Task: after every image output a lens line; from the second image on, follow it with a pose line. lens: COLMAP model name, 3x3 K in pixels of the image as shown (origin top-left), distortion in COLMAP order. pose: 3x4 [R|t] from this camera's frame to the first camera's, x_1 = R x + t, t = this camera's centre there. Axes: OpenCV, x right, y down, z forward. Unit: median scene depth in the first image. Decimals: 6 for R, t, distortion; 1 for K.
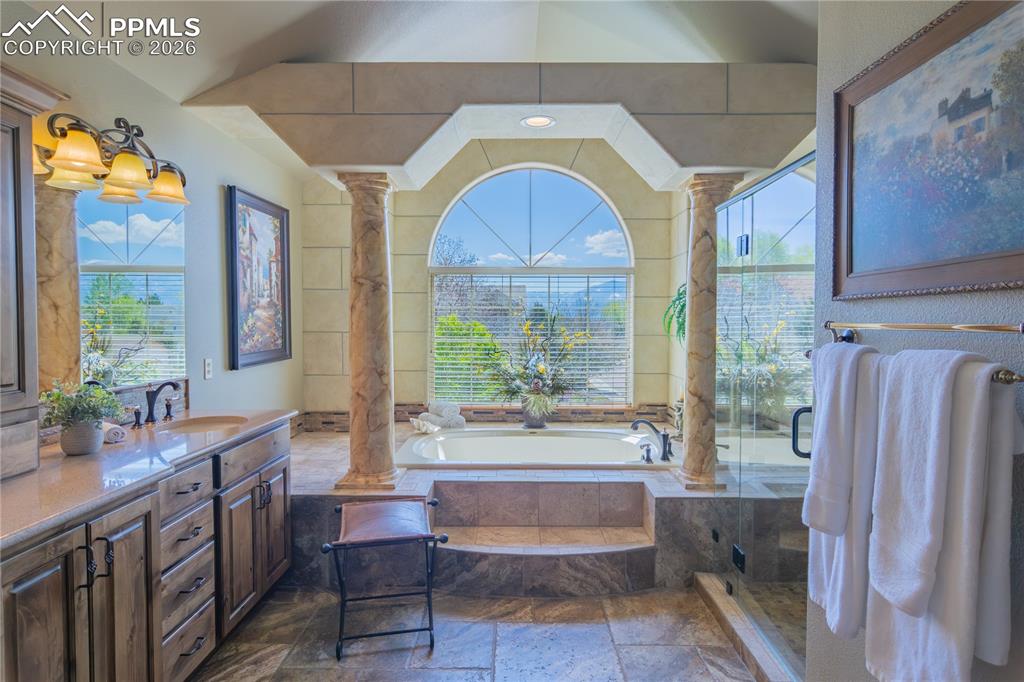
lens RADIAL K [[570.1, 0, 512.0], [0, 570.1, 341.0], [0, 0, 1]] dist [-0.007111, 0.008198]
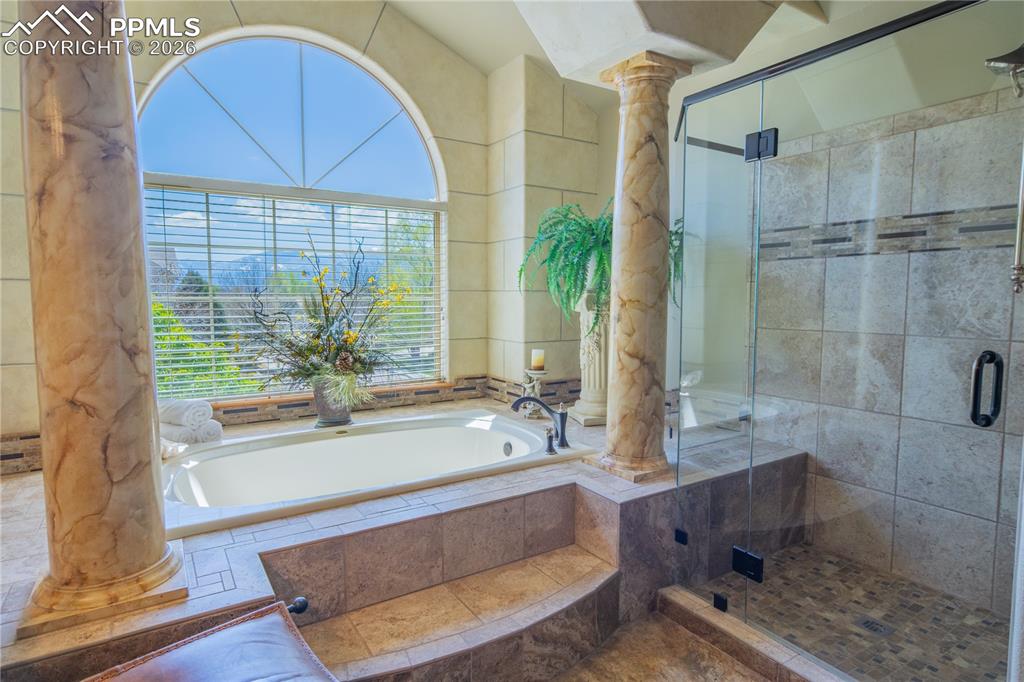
lens RADIAL K [[570.1, 0, 512.0], [0, 570.1, 341.0], [0, 0, 1]] dist [-0.007111, 0.008198]
pose [[0.832510, -0.045389, 0.552148, -0.229054], [0.021019, 0.998508, 0.050390, 0.033182], [-0.553612, -0.030345, 0.832222, 0.467137]]
